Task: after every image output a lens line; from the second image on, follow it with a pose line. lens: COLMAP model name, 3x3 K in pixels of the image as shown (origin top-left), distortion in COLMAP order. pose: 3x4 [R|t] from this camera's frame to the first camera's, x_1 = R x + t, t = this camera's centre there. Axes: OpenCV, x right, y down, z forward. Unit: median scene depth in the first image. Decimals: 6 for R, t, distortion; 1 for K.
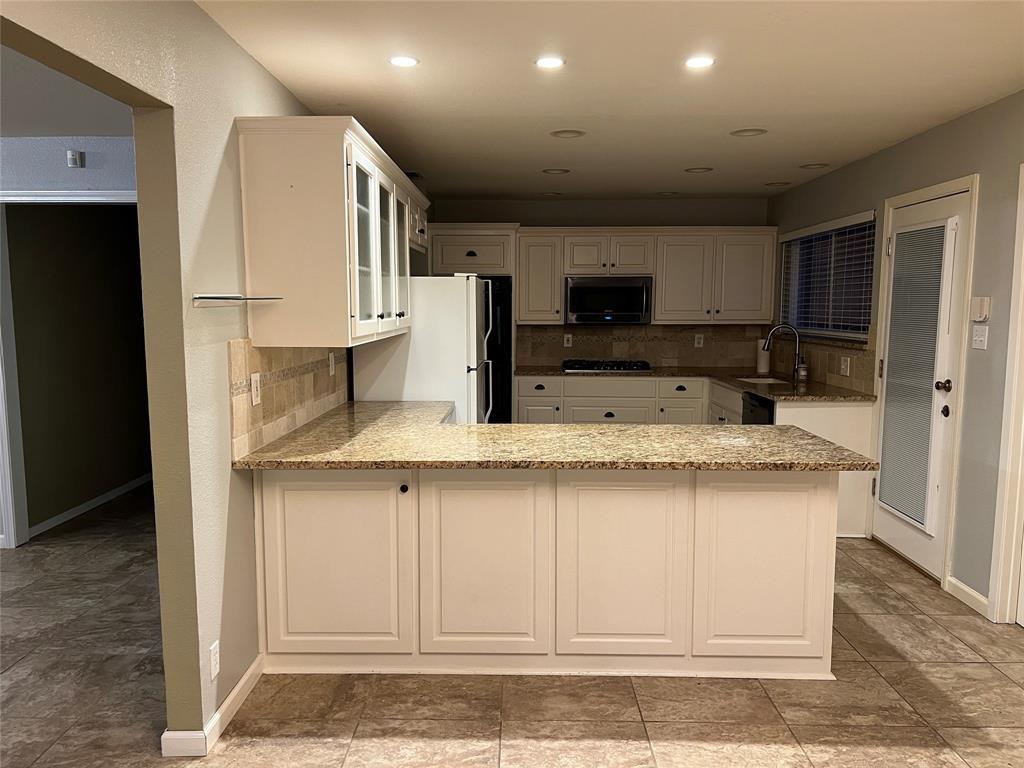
lens RADIAL K [[768.2, 0, 510.1], [0, 768.2, 388.4], [0, 0, 1]] dist [0.043522, -0.040777]
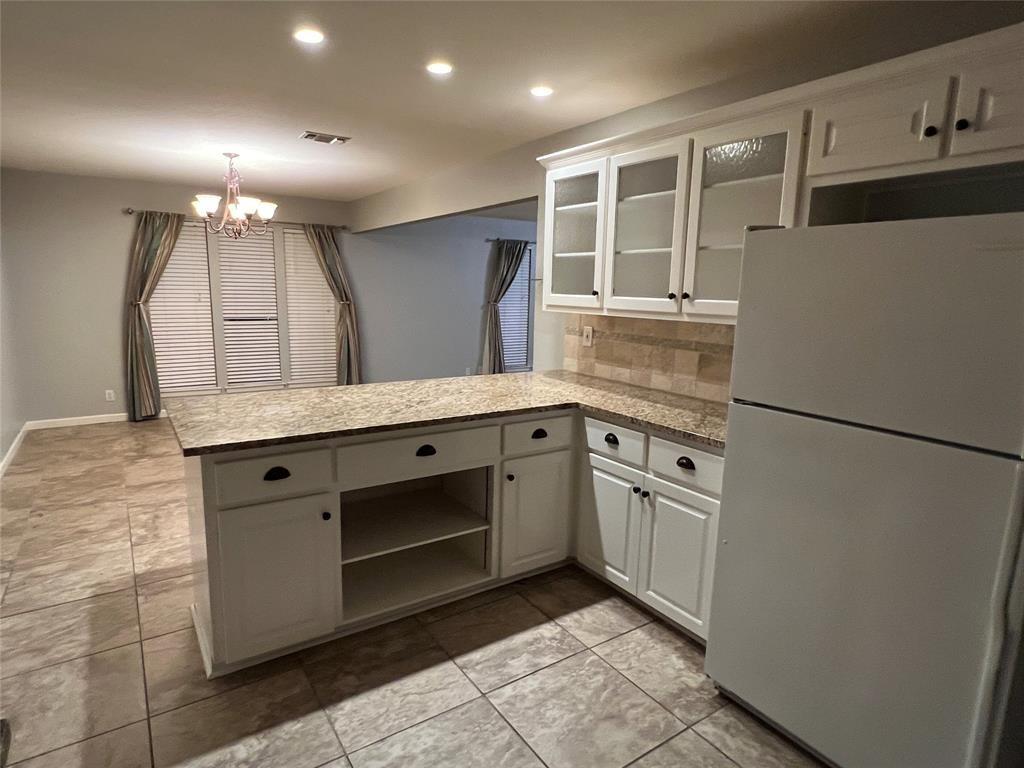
lens RADIAL K [[580.1, 0, 504.4], [0, 580.1, 385.8], [0, 0, 1]] dist [0.002334, -0.000721]
pose [[-0.822258, 0.081988, -0.563179, 0.449157], [-0.083530, 0.961466, 0.261927, -0.180617], [0.562952, 0.262413, -0.783724, 1.674058]]
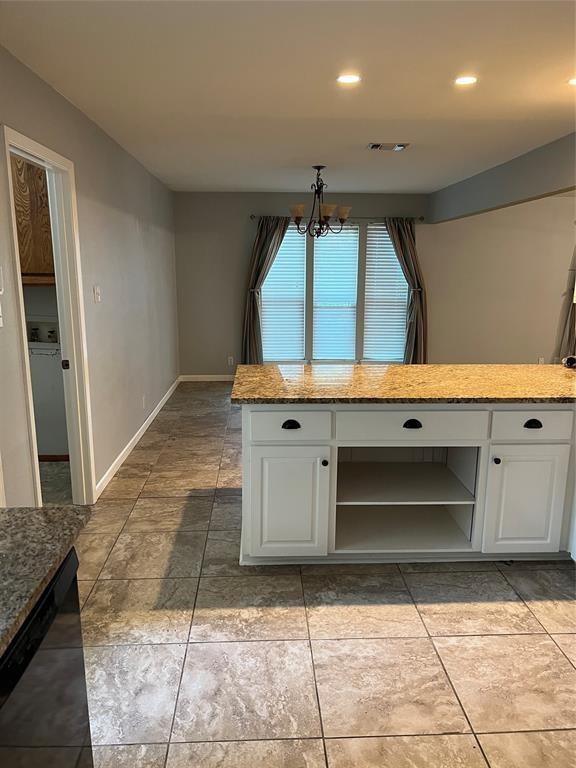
lens RADIAL K [[576.1, 0, 289.9], [0, 576.1, 381.8], [0, 0, 1]] dist [0.043522, -0.040777]
pose [[-0.997670, 0.008267, -0.067715, 0.364318], [-0.013150, 0.950706, 0.309814, -0.220992], [0.066938, 0.309983, -0.948383, 1.837104]]
